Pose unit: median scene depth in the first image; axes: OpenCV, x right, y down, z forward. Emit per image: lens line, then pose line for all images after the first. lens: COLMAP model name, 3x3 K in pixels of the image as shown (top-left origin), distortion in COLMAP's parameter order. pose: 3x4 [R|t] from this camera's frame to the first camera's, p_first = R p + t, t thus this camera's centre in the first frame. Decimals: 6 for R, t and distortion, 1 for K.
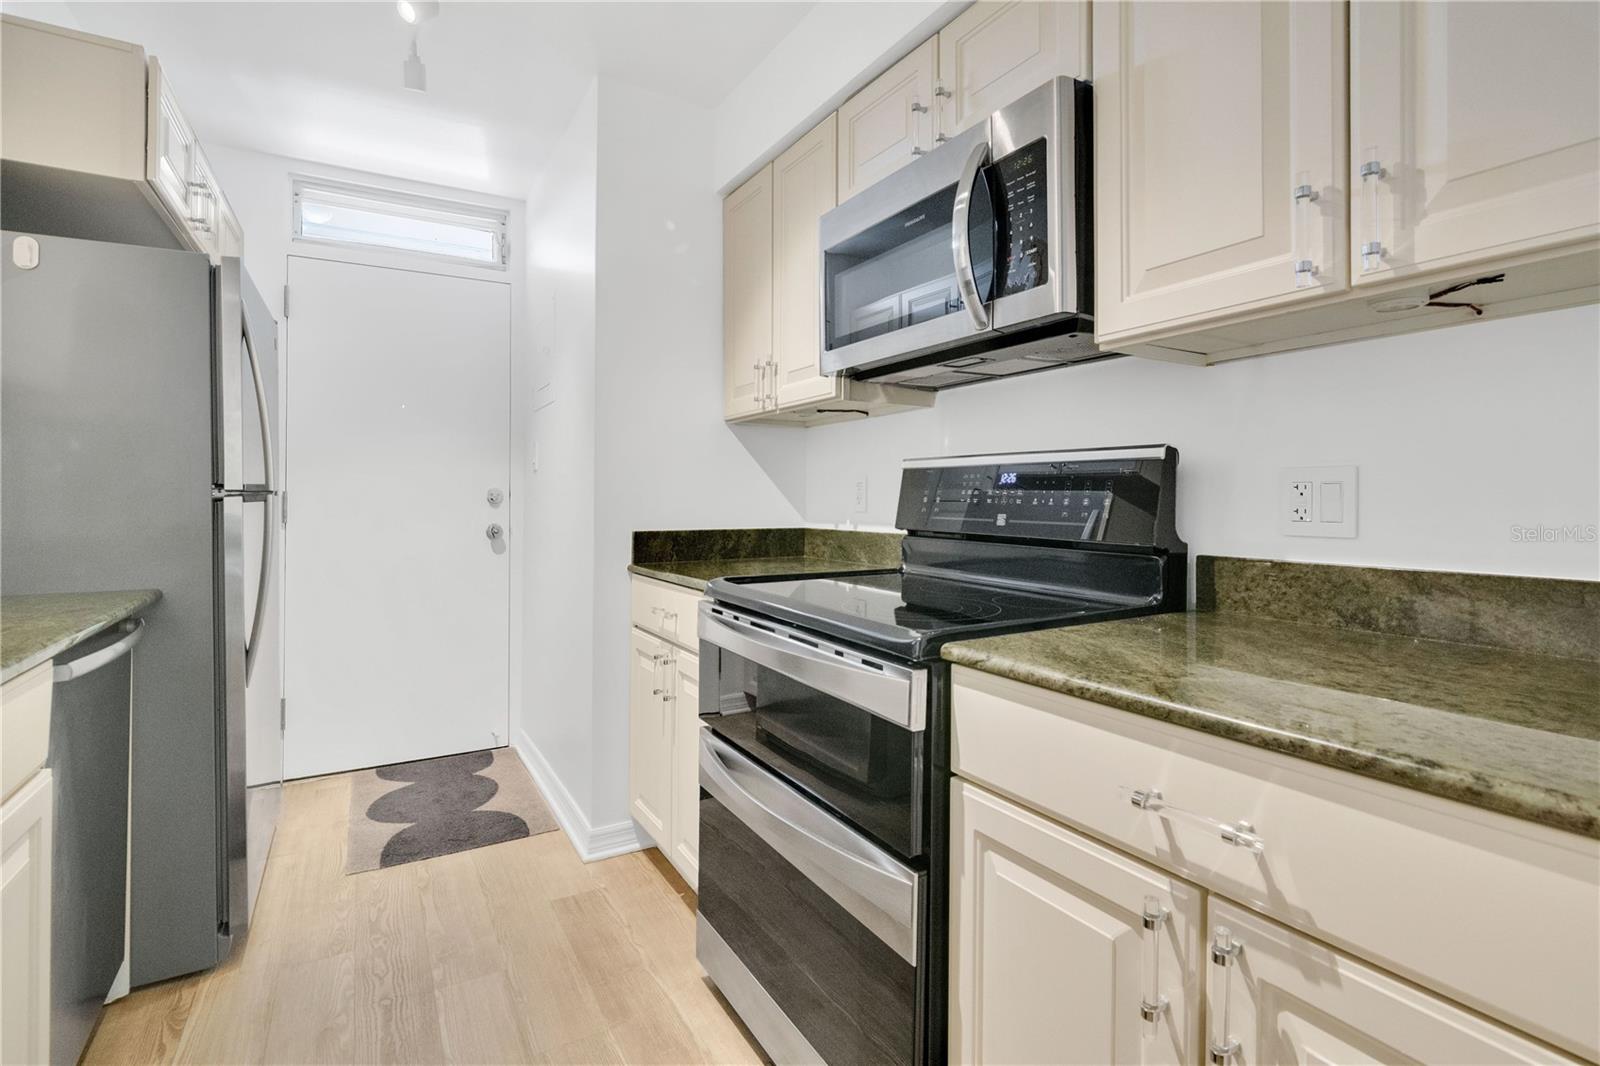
lens RADIAL K [[758.2, 0, 795.4], [0, 758.2, 453.9], [0, 0, 1]] dist [-0.001895, -0.004563]
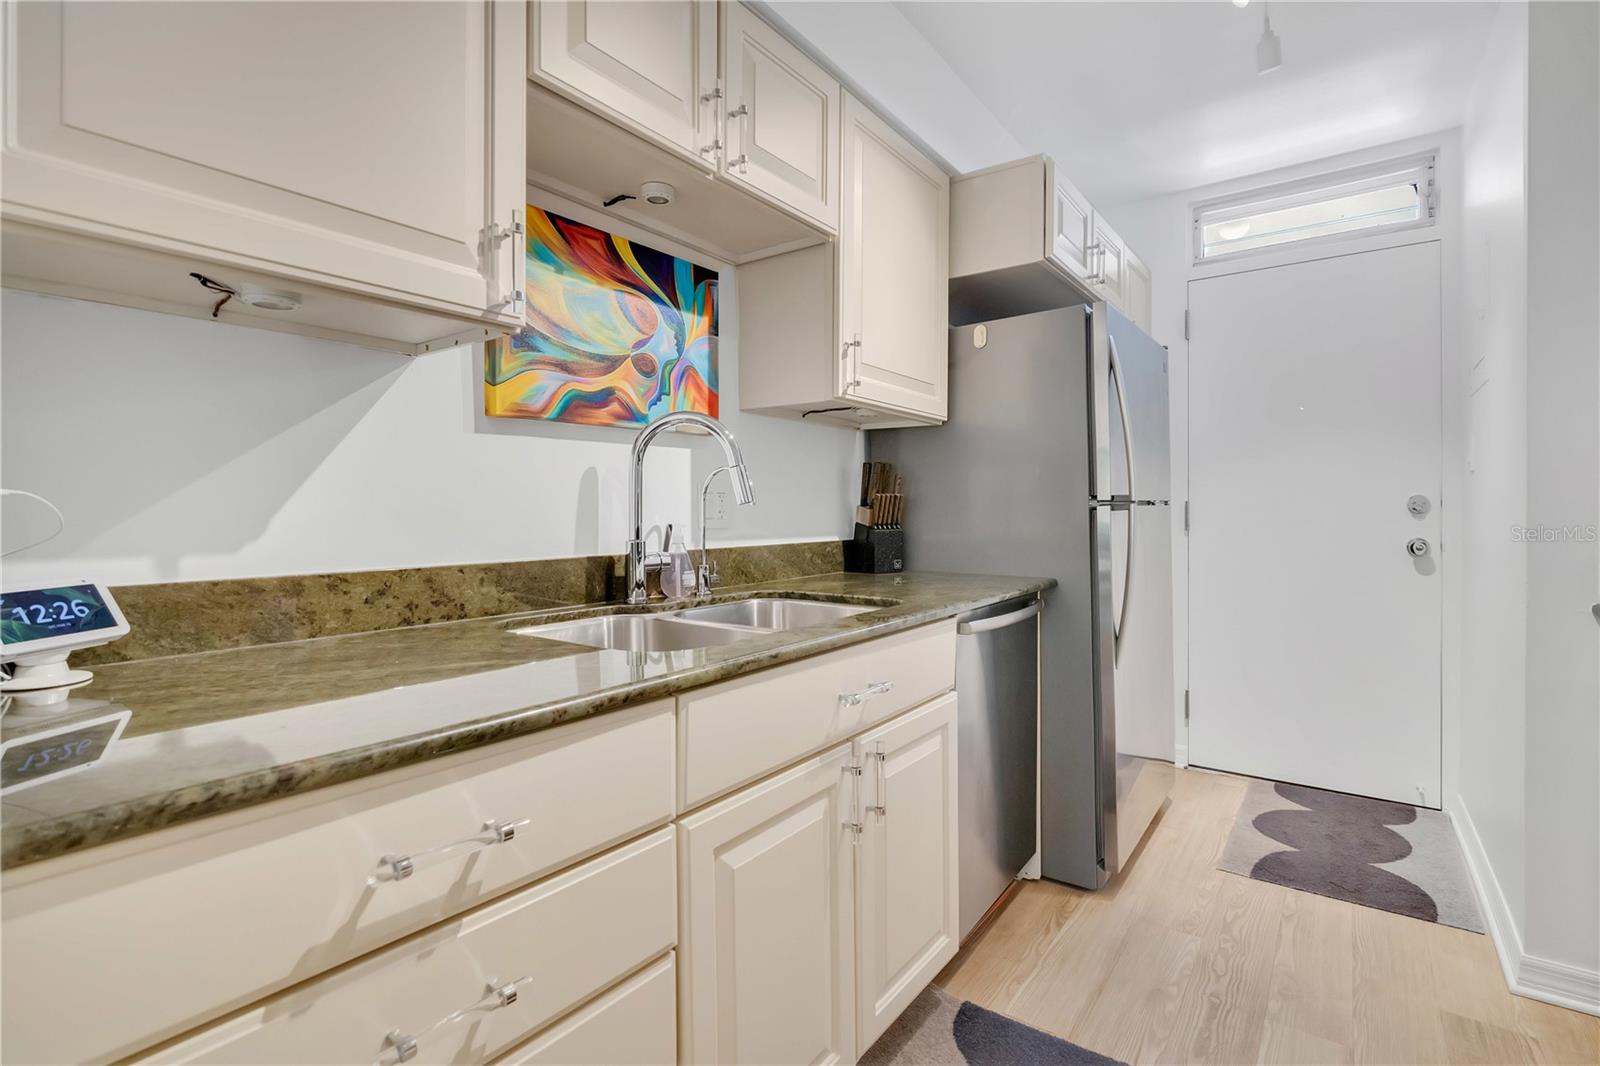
lens RADIAL K [[755.8, 0, 806.1], [0, 755.8, 498.0], [0, 0, 1]] dist [-0.004729, -0.003692]
pose [[0.391800, -0.012634, -0.919963, 0.152805], [0.053733, 0.998513, 0.009172, 0.008142], [0.918480, -0.053026, 0.391897, 0.107298]]
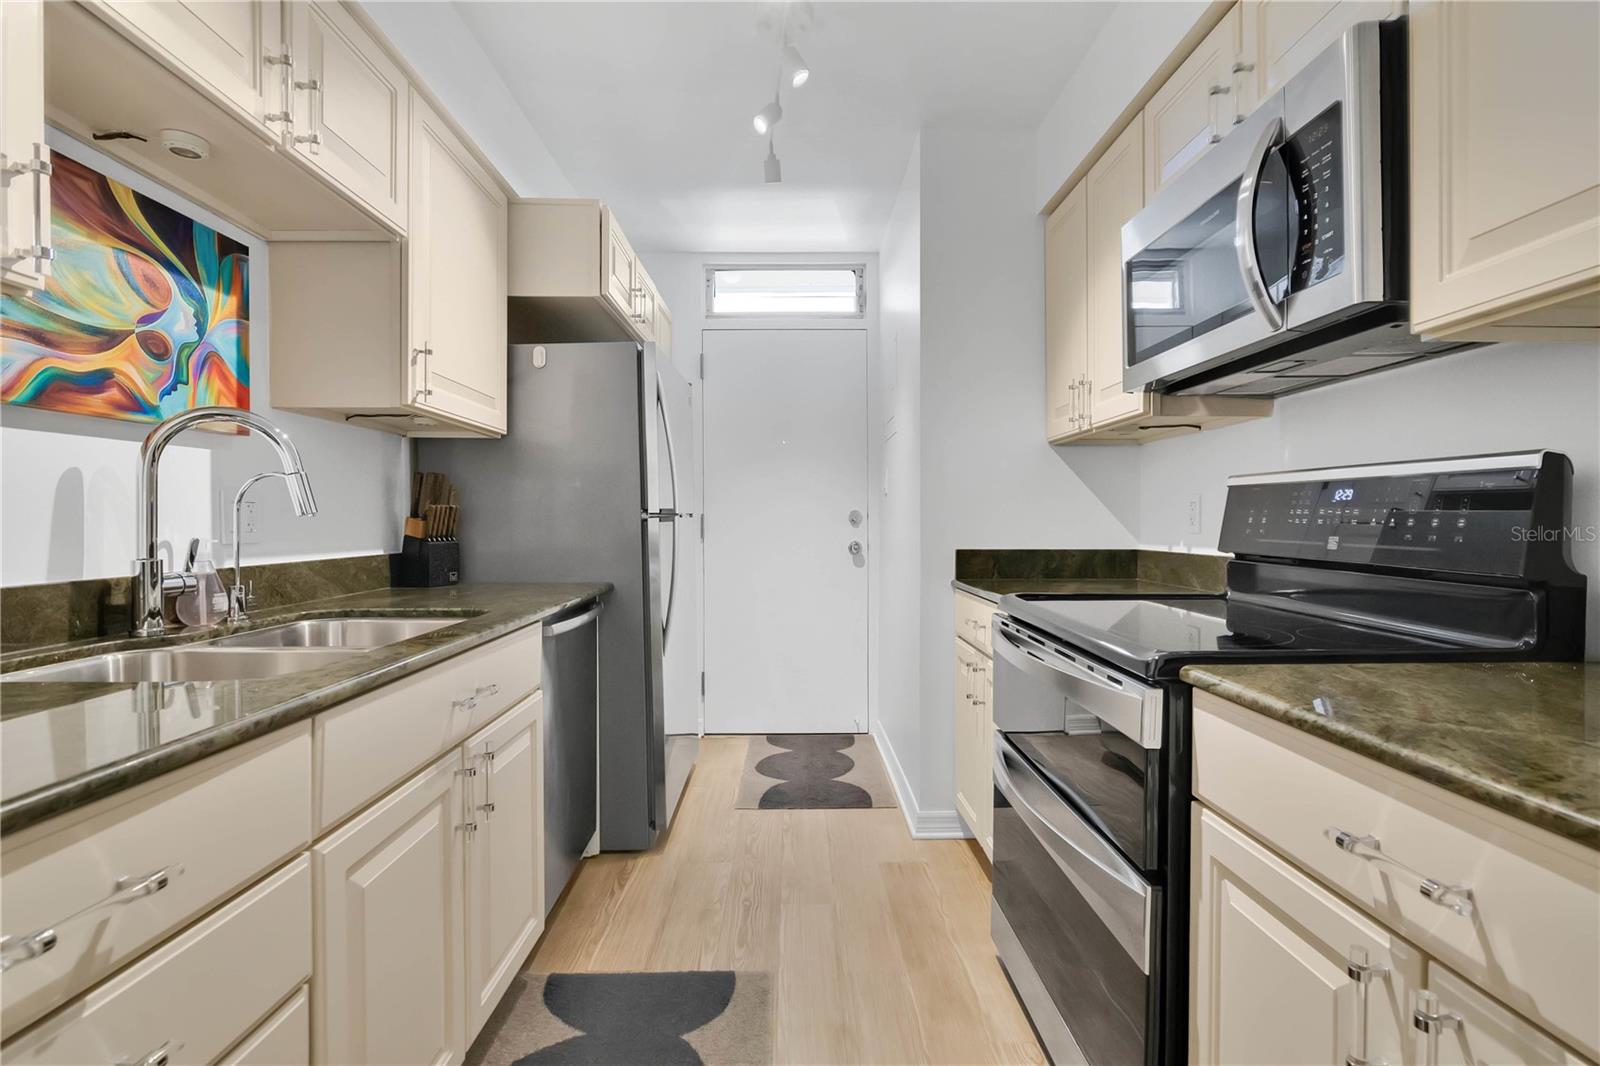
lens RADIAL K [[755.8, 0, 806.1], [0, 755.8, 498.0], [0, 0, 1]] dist [-0.004729, -0.003692]
pose [[0.870211, -0.014432, -0.492469, 0.168099], [0.028844, 0.999349, 0.021683, -0.001201], [0.491835, -0.033073, 0.870060, -0.055419]]
